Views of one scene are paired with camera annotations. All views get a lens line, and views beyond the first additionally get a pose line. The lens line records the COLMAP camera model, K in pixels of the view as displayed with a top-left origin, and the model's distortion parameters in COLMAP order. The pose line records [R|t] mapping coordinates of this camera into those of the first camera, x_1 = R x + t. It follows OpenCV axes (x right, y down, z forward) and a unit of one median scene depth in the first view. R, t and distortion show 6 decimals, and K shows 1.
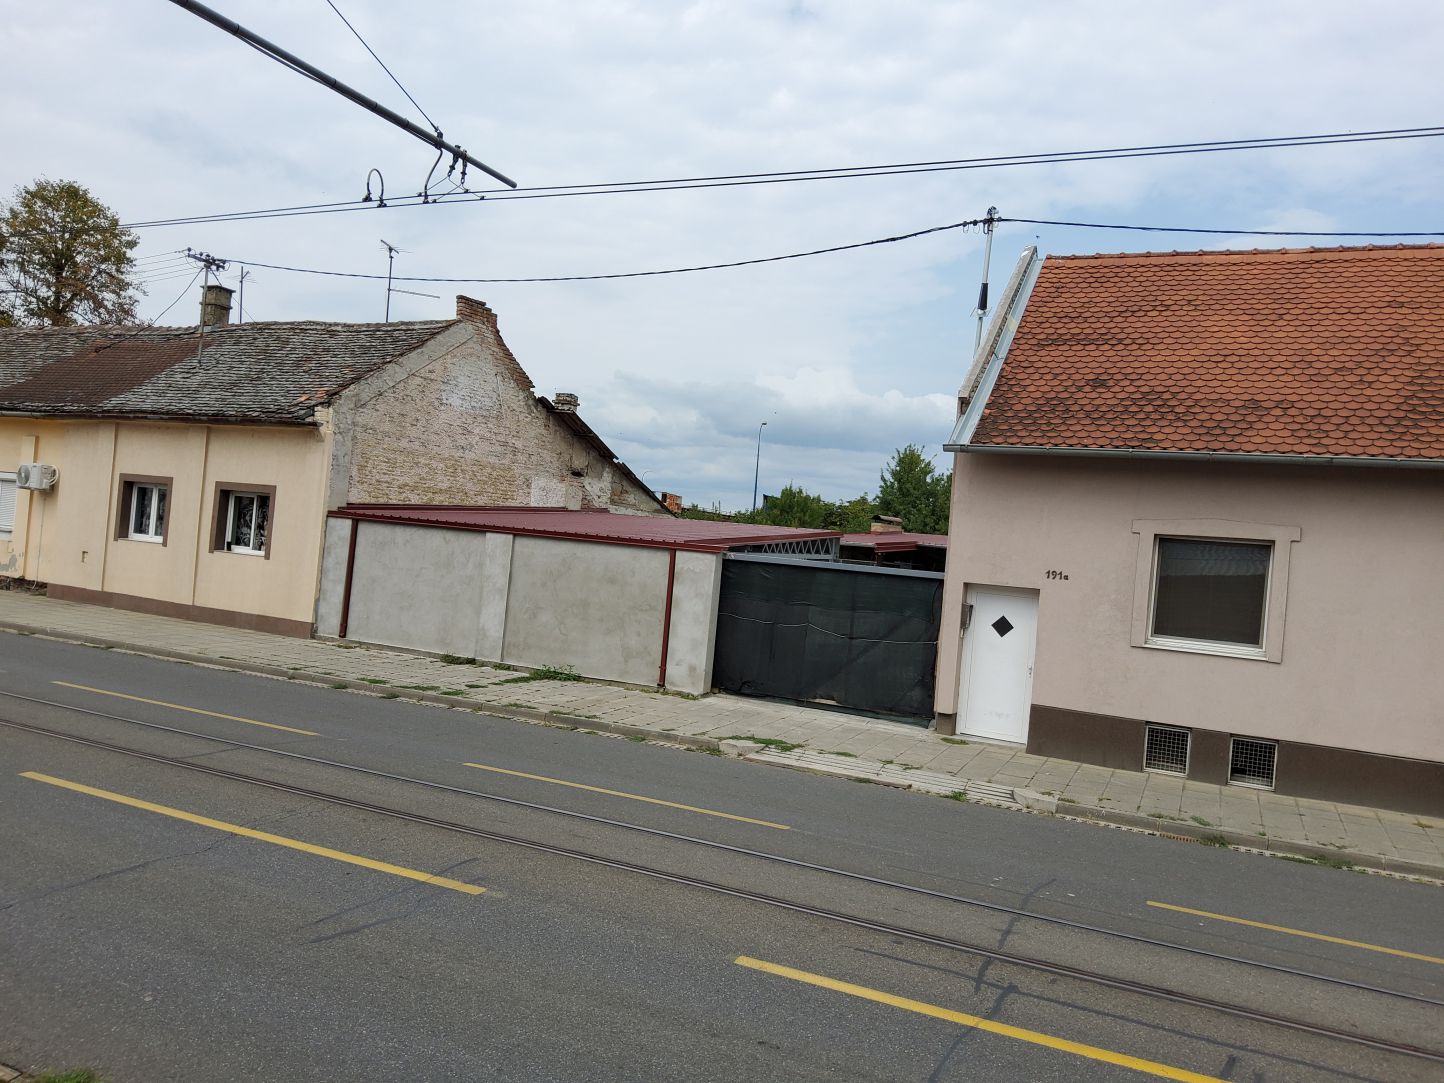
lens RADIAL K [[1103.5, 0, 673.8], [0, 1103.5, 535.7], [0, 0, 1]] dist [0.068791, -0.004662]
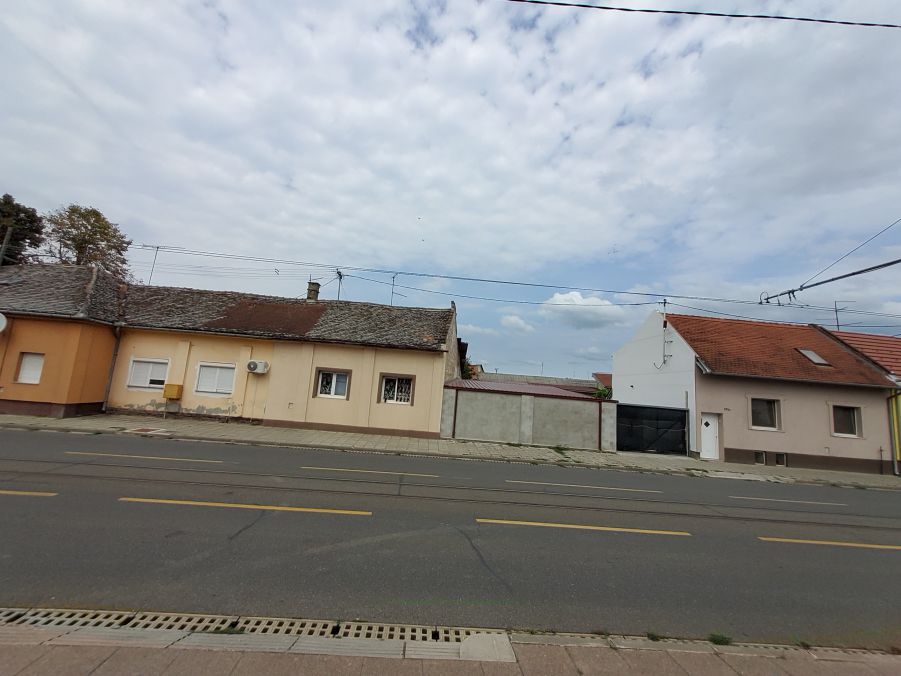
lens RADIAL K [[360.0, 0, 450.5], [0, 360.0, 338.0], [0, 0, 1]] dist [0.023828, 0.000006]
pose [[0.868380, 0.050793, 0.493292, -0.671333], [-0.006448, 0.995813, -0.091187, -0.053275], [-0.495858, 0.076005, 0.865071, 0.279095]]
